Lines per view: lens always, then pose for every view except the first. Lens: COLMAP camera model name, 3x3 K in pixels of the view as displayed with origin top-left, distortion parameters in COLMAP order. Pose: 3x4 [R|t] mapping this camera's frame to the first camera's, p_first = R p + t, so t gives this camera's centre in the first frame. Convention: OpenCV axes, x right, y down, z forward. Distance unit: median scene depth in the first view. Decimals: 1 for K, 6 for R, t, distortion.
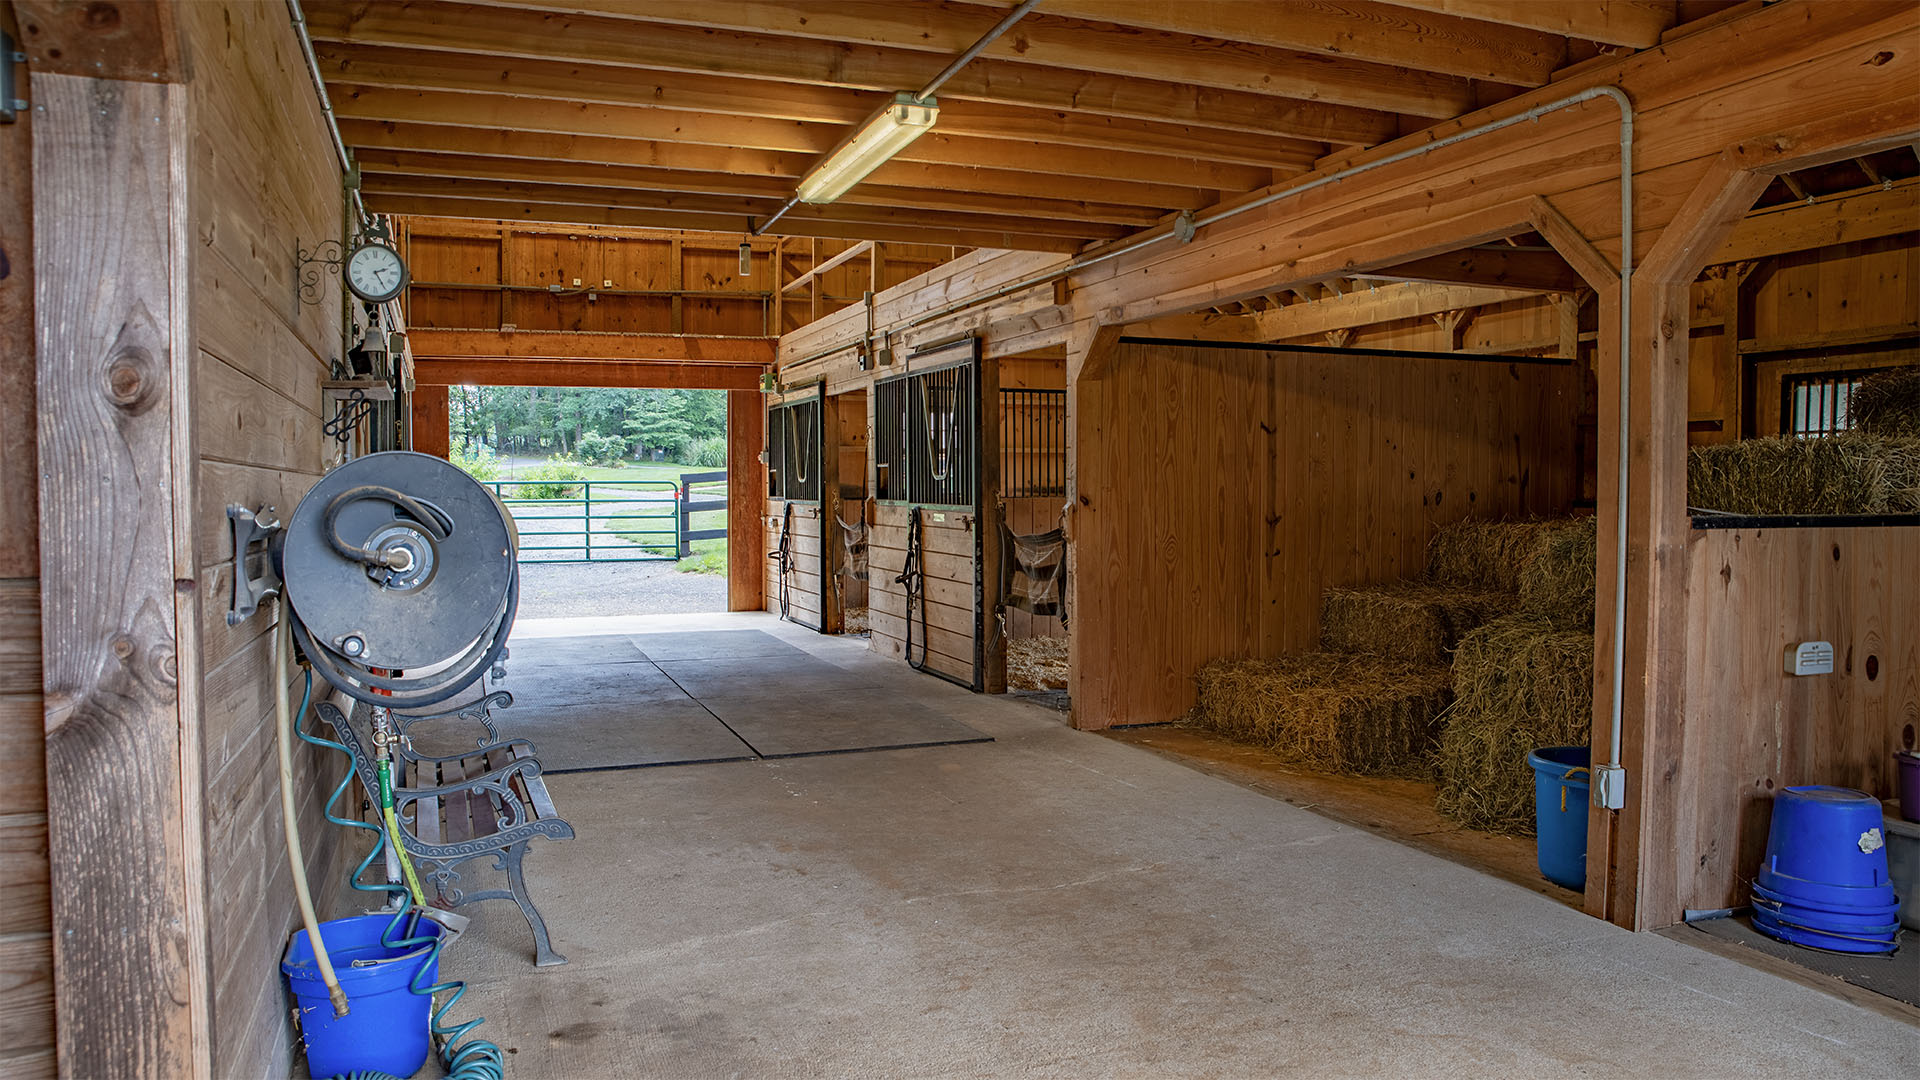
lens RADIAL K [[1314.6, 0, 960.0], [0, 1314.6, 540.0], [0, 0, 1]] dist [-0.135034, 0.114150]
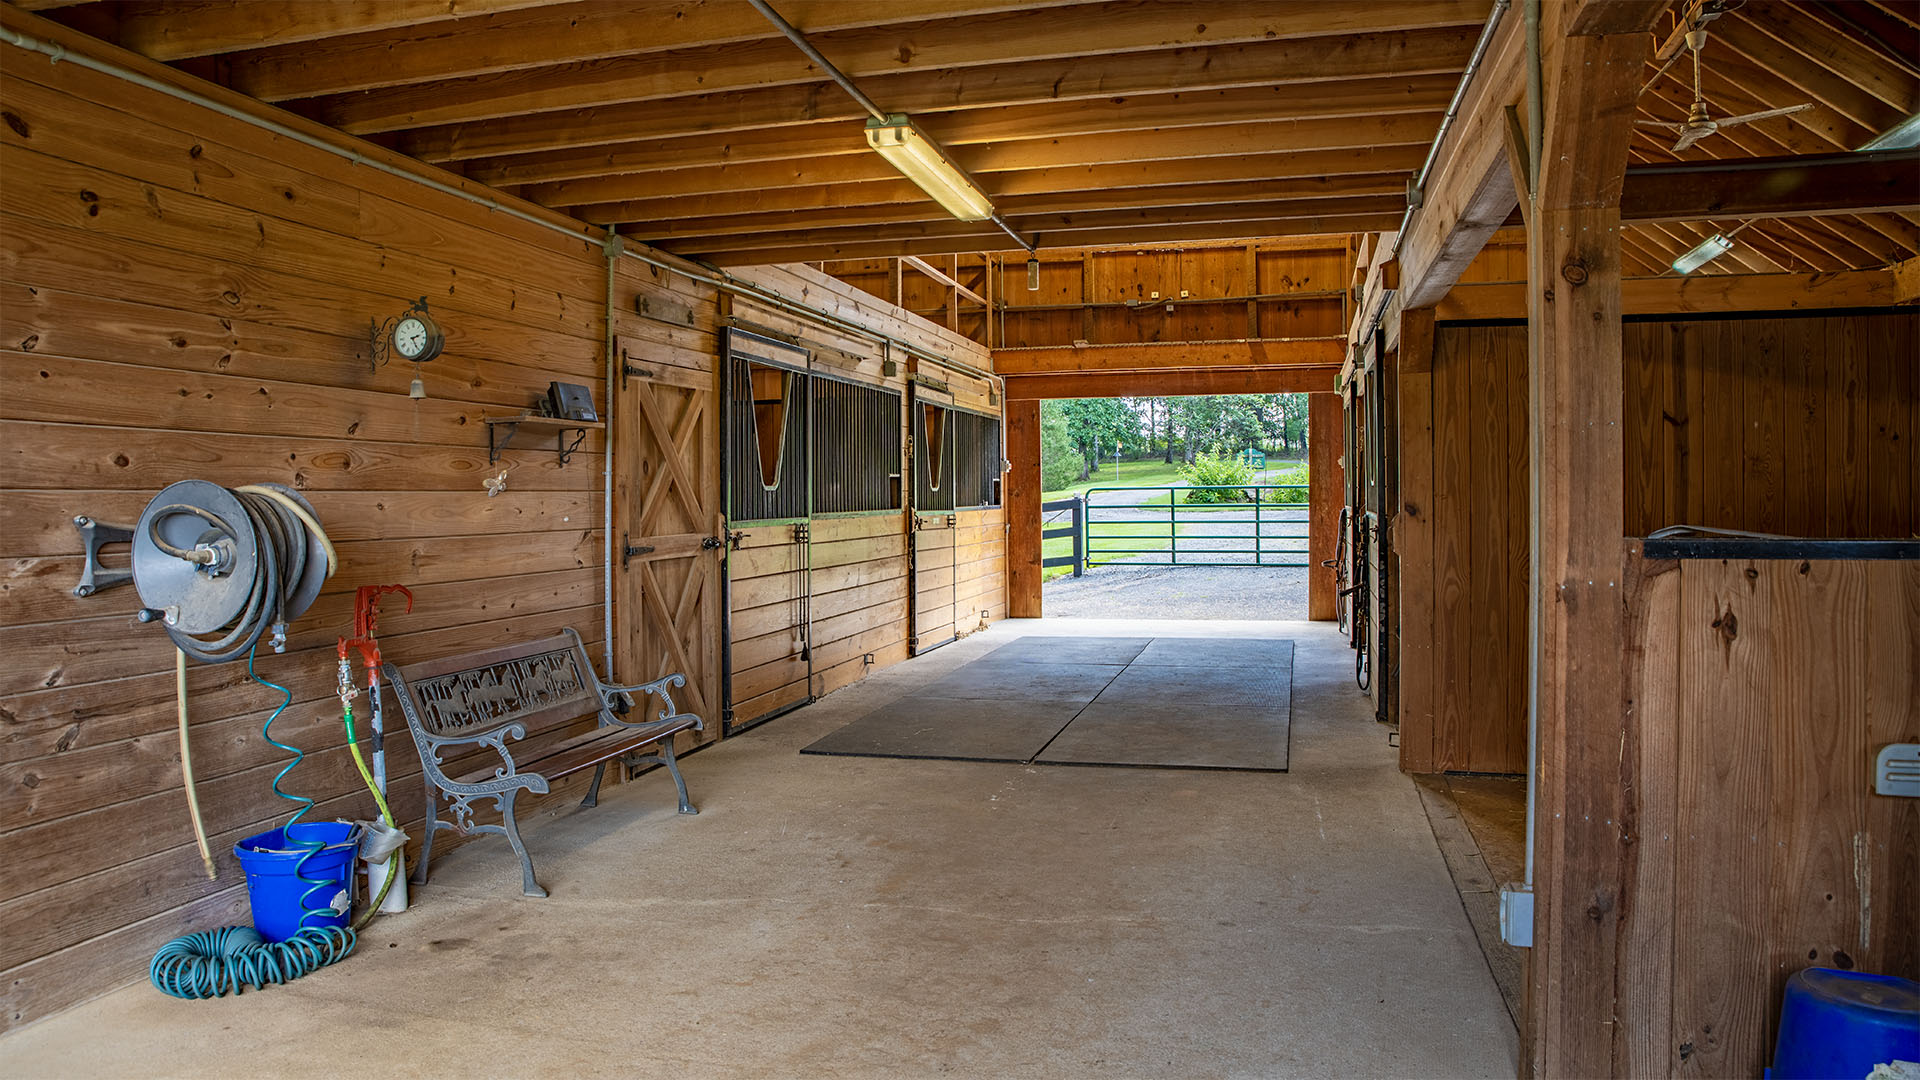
lens RADIAL K [[1316.1, 0, 956.9], [0, 1316.1, 508.6], [0, 0, 1]] dist [-0.127629, 0.095221]
pose [[0.811656, 0.002014, -0.584133, 0.535913], [-0.017290, 0.999639, -0.020578, -0.011843], [0.583880, 0.026802, 0.811397, 0.179642]]
